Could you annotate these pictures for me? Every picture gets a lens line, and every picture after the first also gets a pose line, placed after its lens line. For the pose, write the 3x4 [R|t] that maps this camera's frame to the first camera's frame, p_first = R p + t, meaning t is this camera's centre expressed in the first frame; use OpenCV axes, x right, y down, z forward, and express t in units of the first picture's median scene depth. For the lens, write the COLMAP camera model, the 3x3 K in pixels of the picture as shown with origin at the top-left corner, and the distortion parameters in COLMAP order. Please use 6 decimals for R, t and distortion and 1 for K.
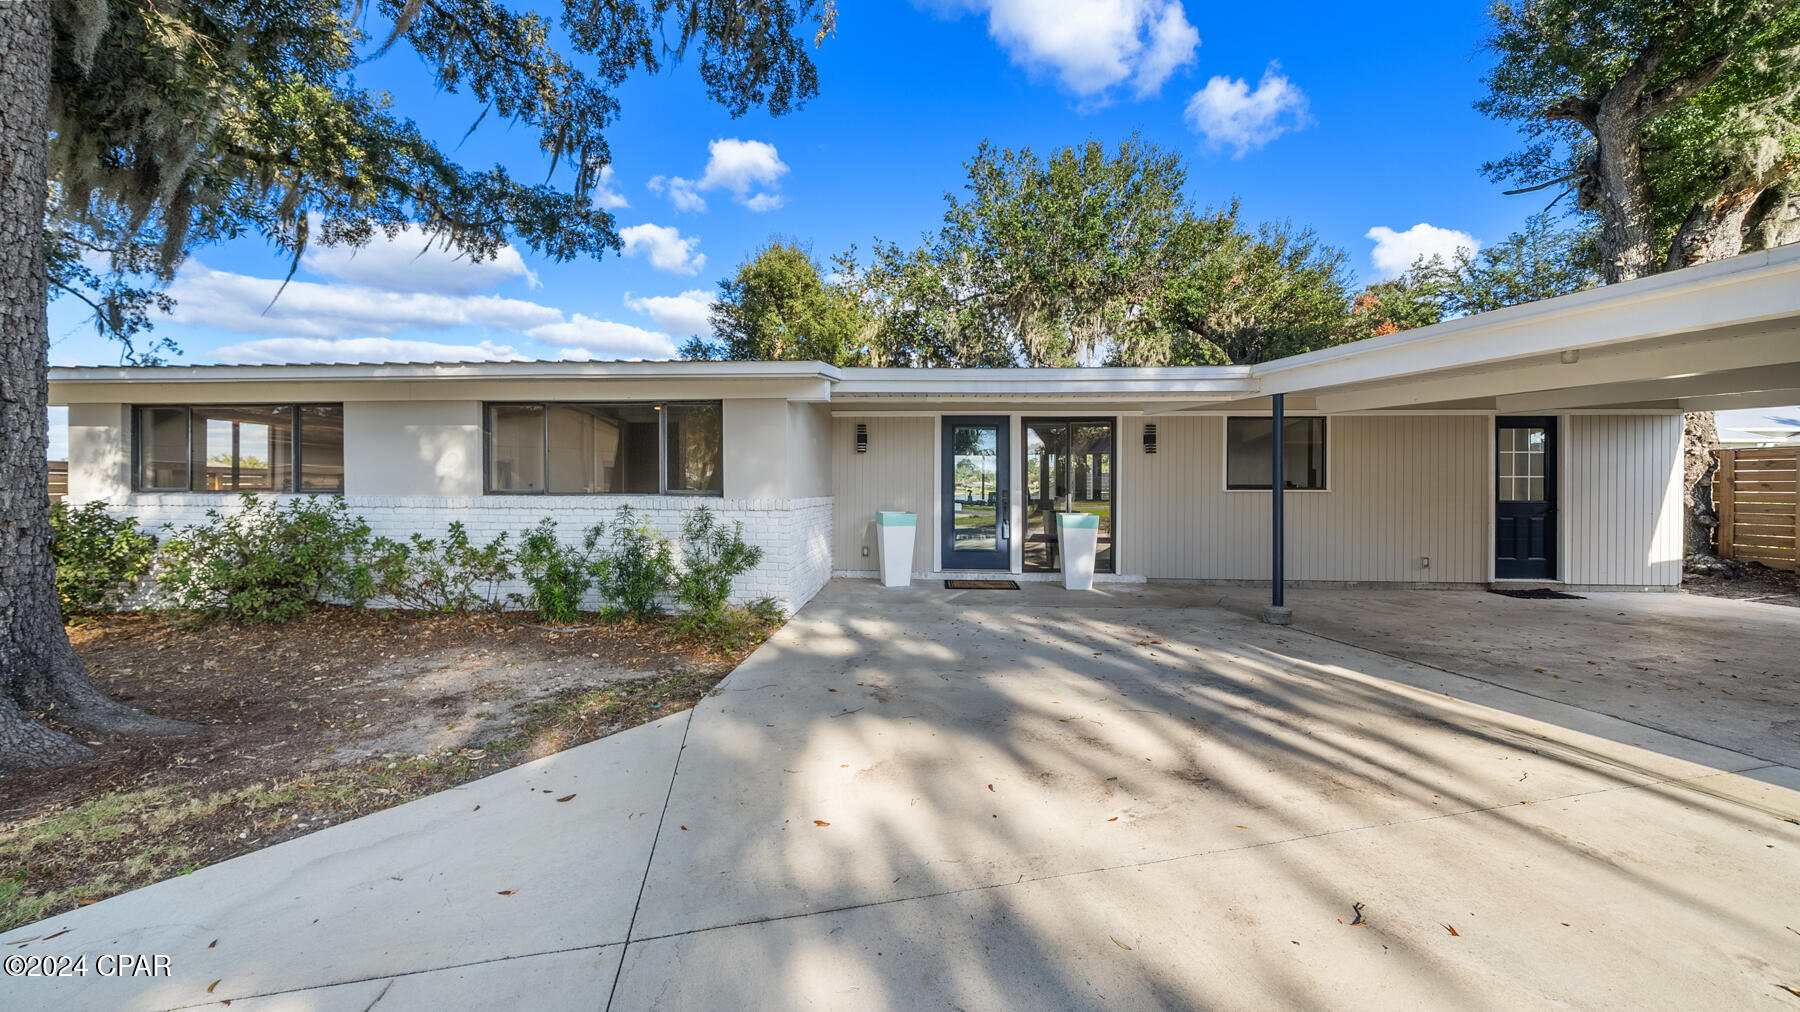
lens RADIAL K [[644.4, 0, 890.3], [0, 644.4, 473.5], [0, 0, 1]] dist [-0.005756, -0.000117]
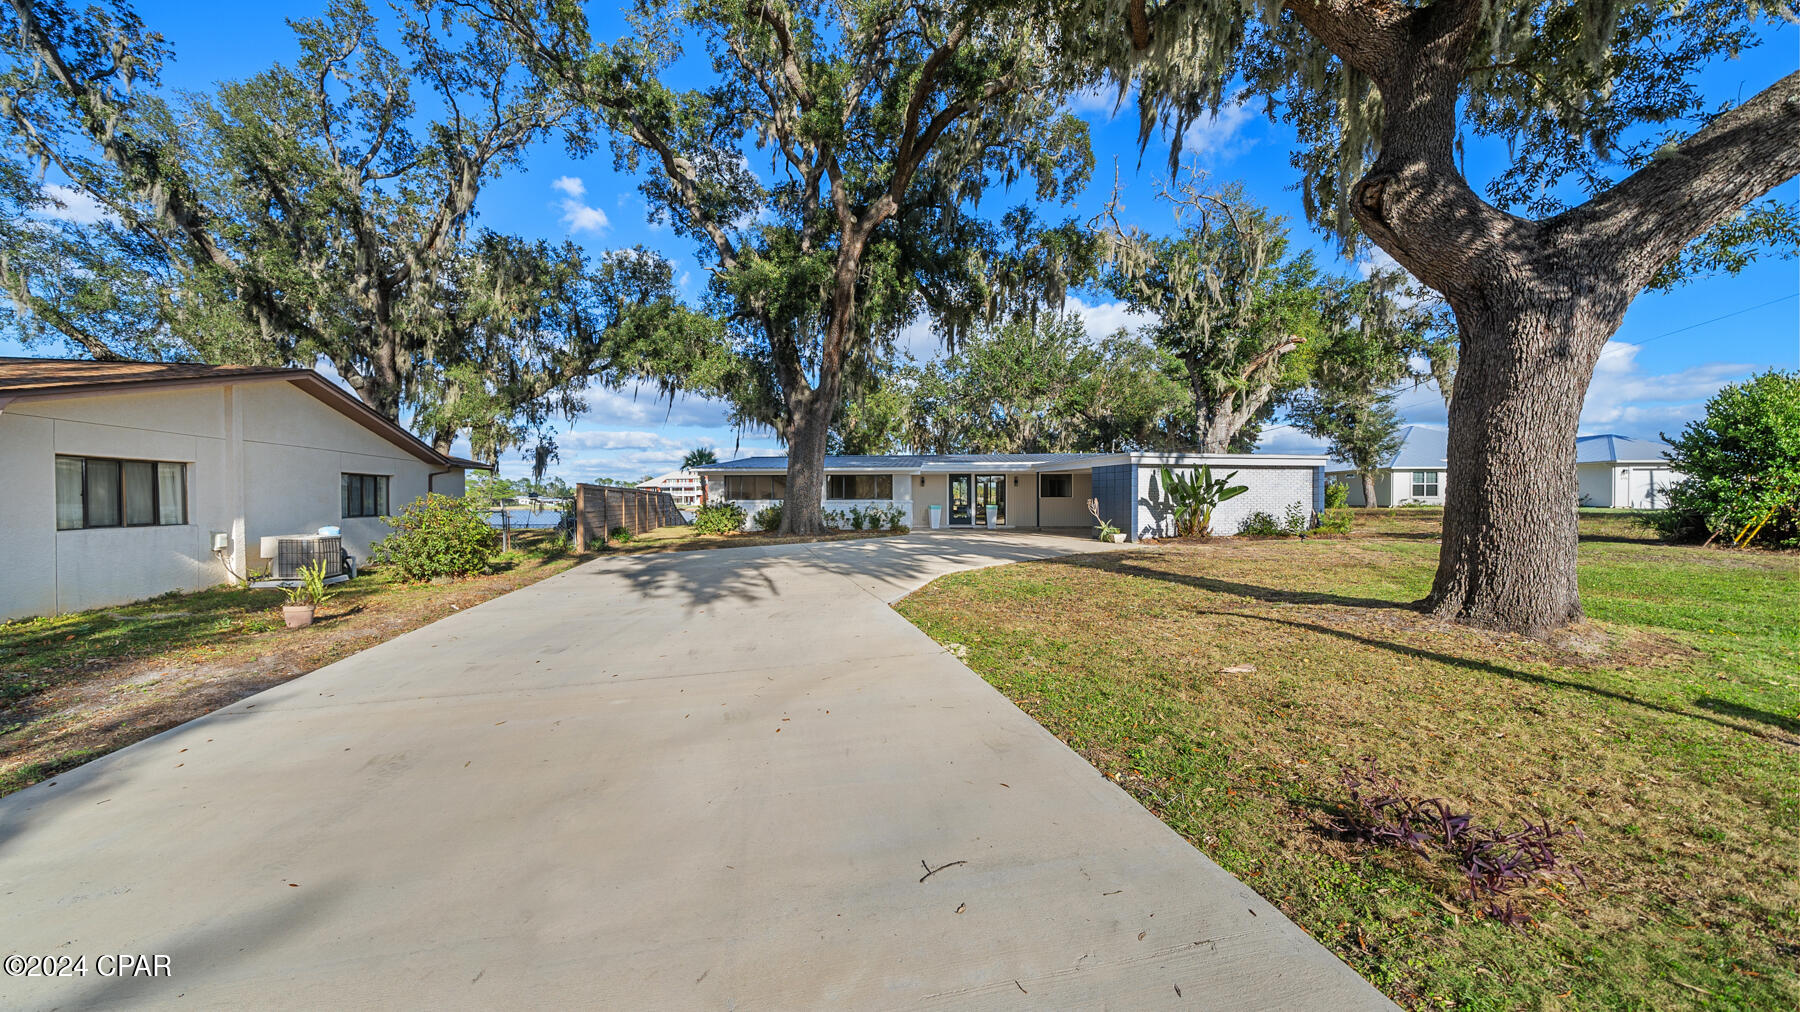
lens RADIAL K [[640.5, 0, 880.6], [0, 640.5, 465.5], [0, 0, 1]] dist [-0.002210, -0.000216]
pose [[0.999747, -0.006666, -0.021488, -0.181525], [0.005818, 0.999210, -0.039302, -0.012808], [0.021733, 0.039167, 0.998996, -2.074036]]
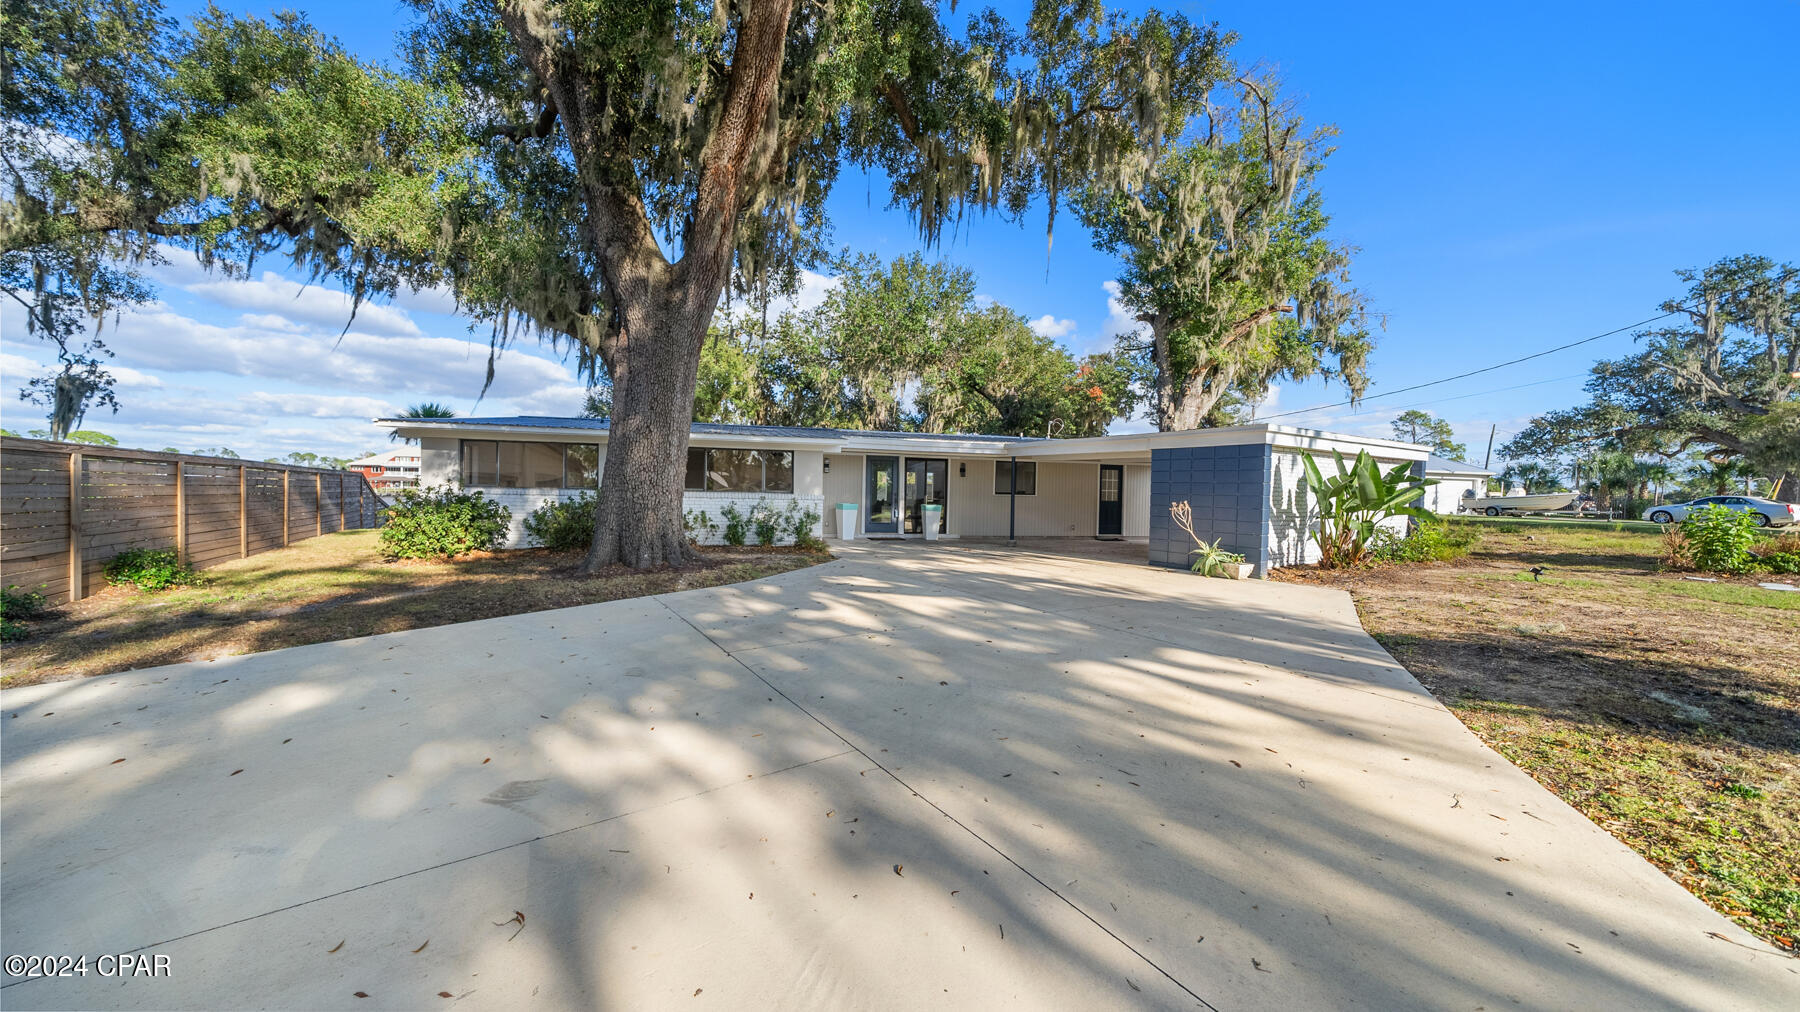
lens RADIAL K [[629.3, 0, 890.0], [0, 629.3, 486.6], [0, 0, 1]] dist [-0.001532, -0.000088]
pose [[0.951127, 0.018064, 0.308270, -0.453173], [-0.020969, 0.999761, 0.006114, -0.006885], [-0.308086, -0.012279, 0.951279, -0.879124]]
